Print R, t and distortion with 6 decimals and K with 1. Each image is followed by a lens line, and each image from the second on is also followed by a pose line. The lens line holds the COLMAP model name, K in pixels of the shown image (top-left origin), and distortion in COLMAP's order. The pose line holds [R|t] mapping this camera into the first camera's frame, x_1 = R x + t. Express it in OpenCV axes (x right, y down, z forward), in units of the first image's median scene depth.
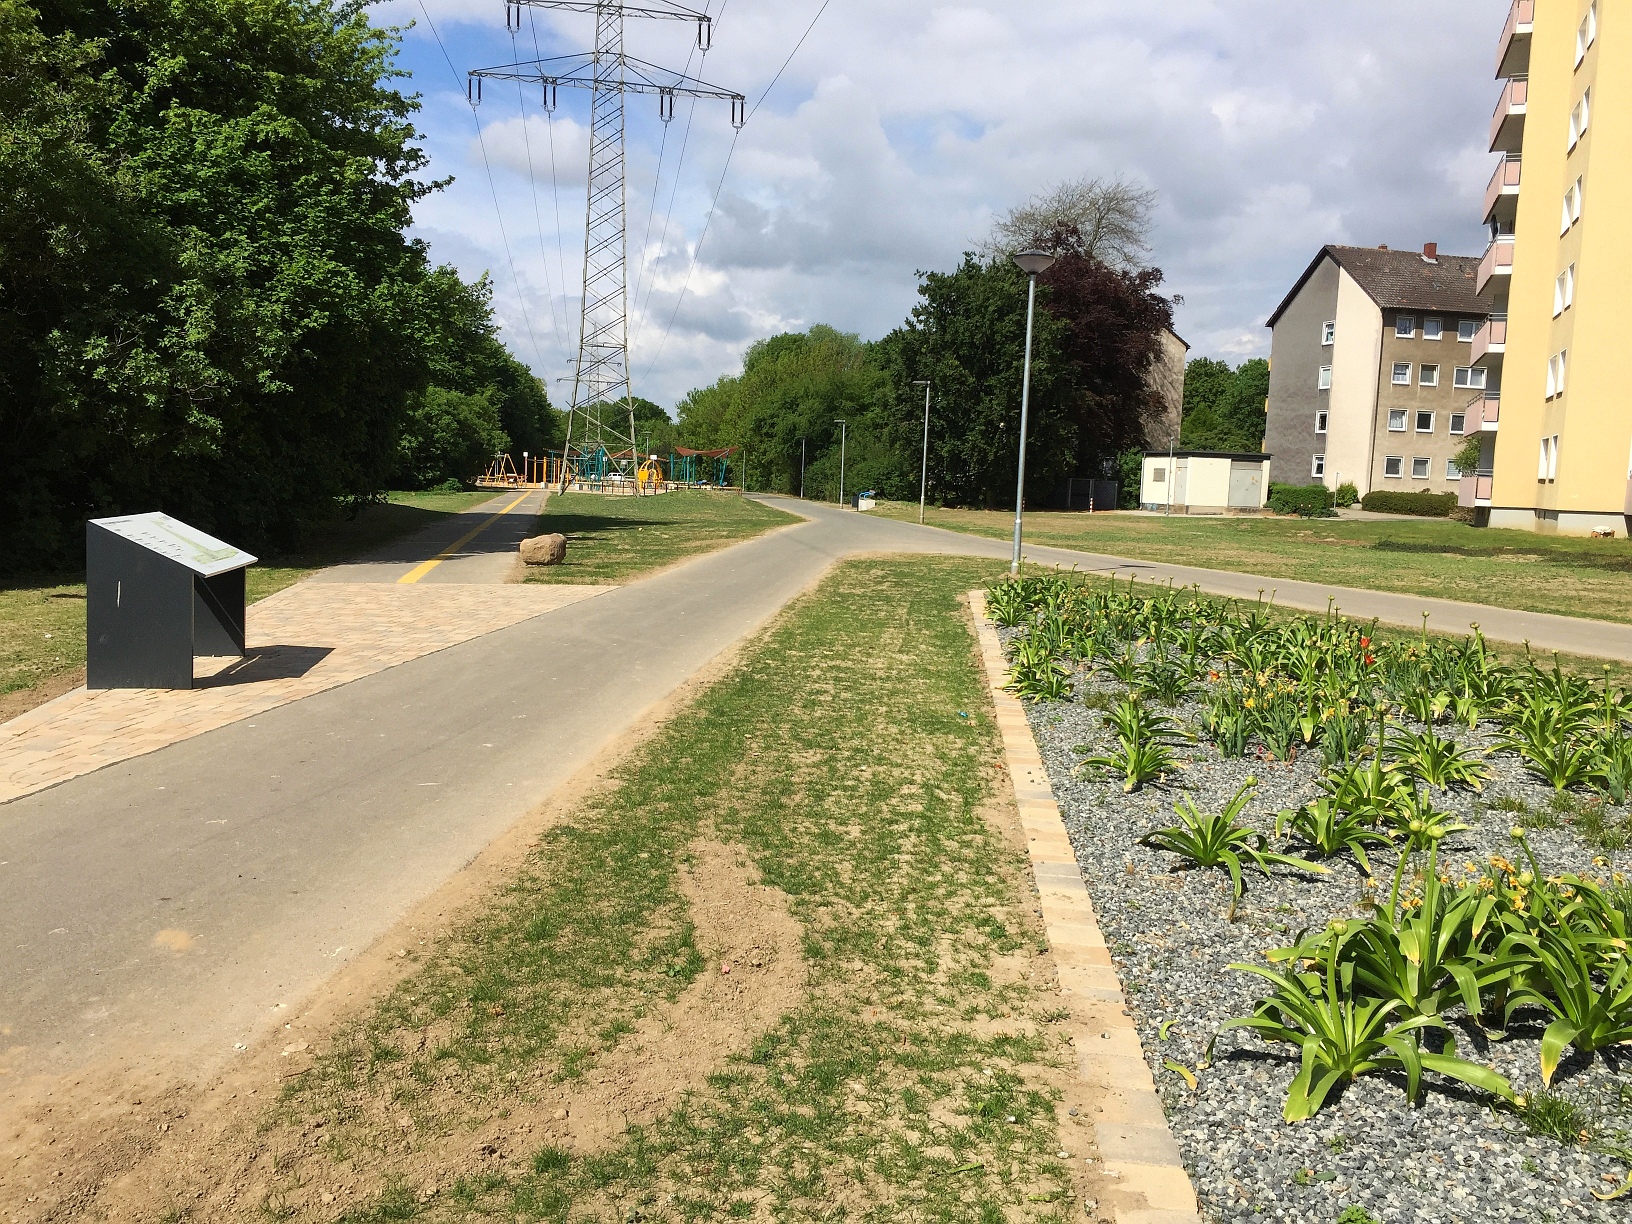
lens RADIAL K [[1367.2, 0, 816.0], [0, 1367.2, 612.0], [0, 0, 1]] dist [0.057856, -0.073593]
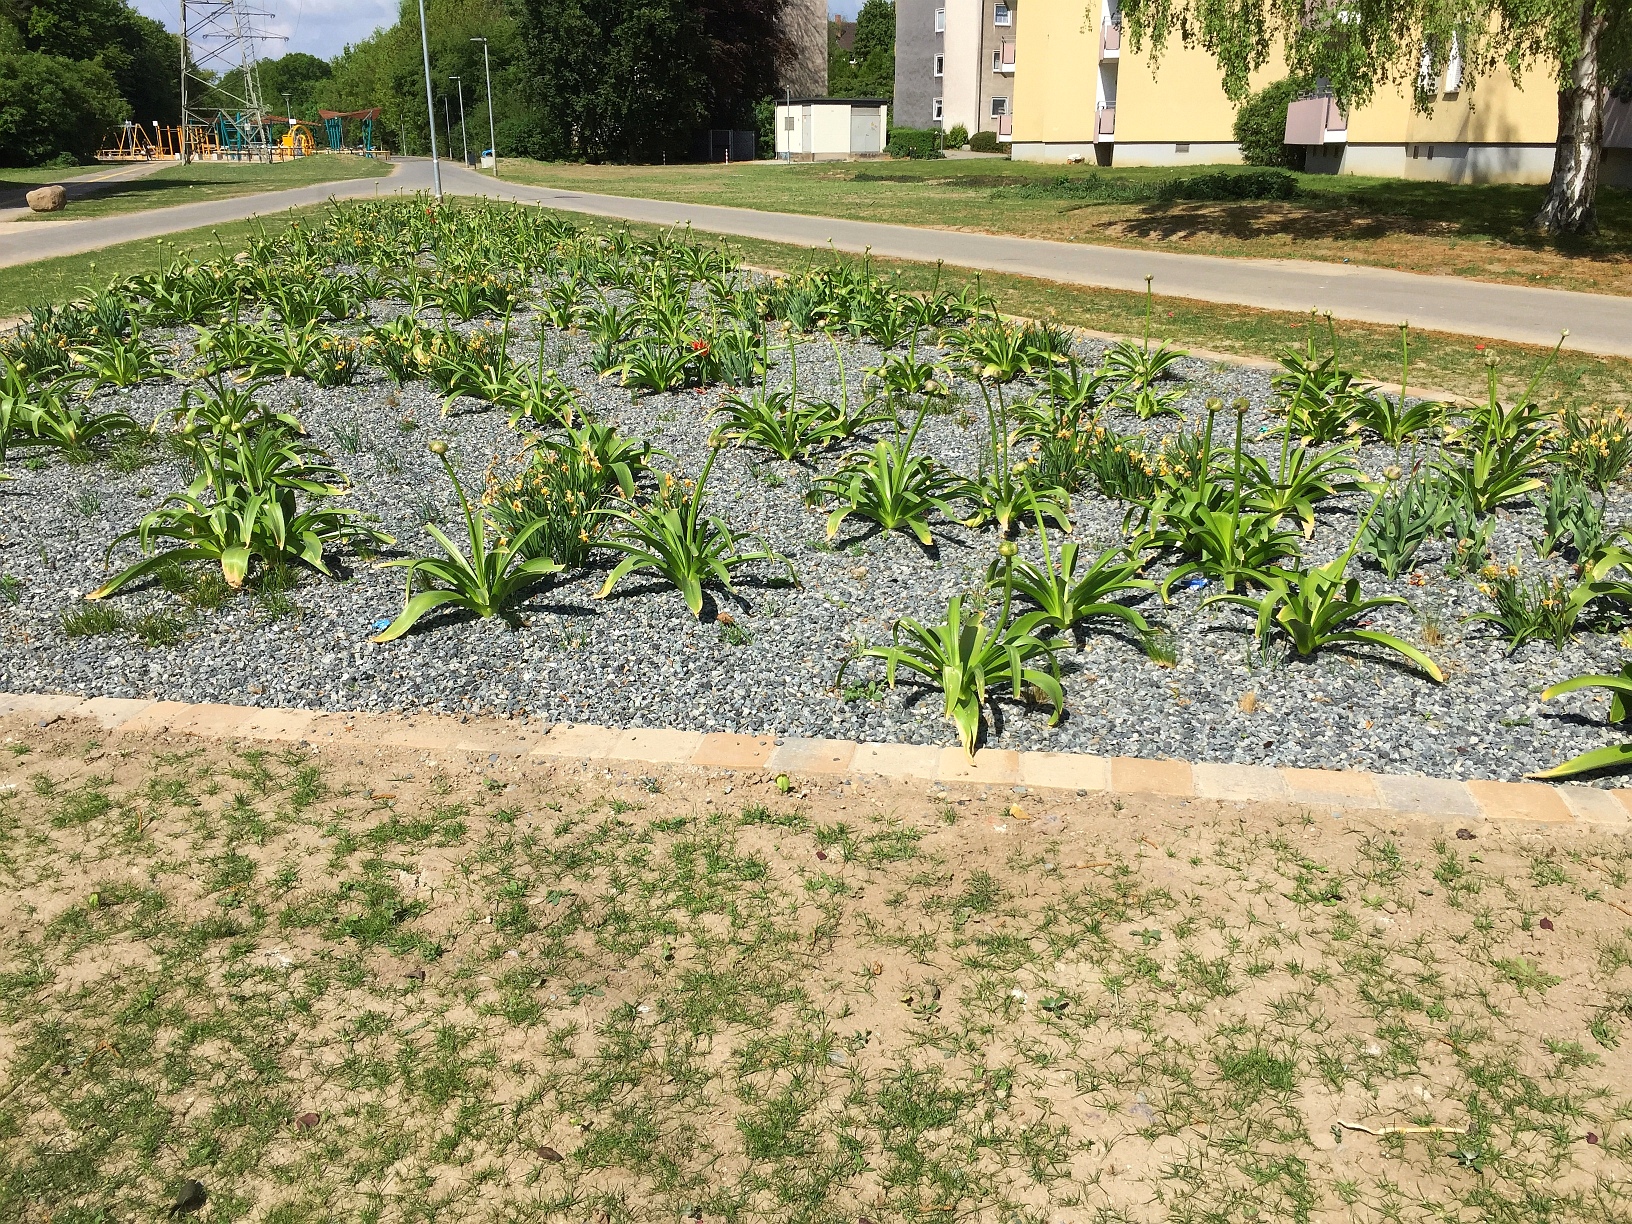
lens RADIAL K [[1367.2, 0, 816.0], [0, 1367.2, 612.0], [0, 0, 1]] dist [0.057856, -0.073593]
pose [[0.981392, -0.097143, 0.165631, 0.058807], [0.055770, 0.969605, 0.238233, 0.014013], [-0.183739, -0.224563, 0.956980, -0.104293]]
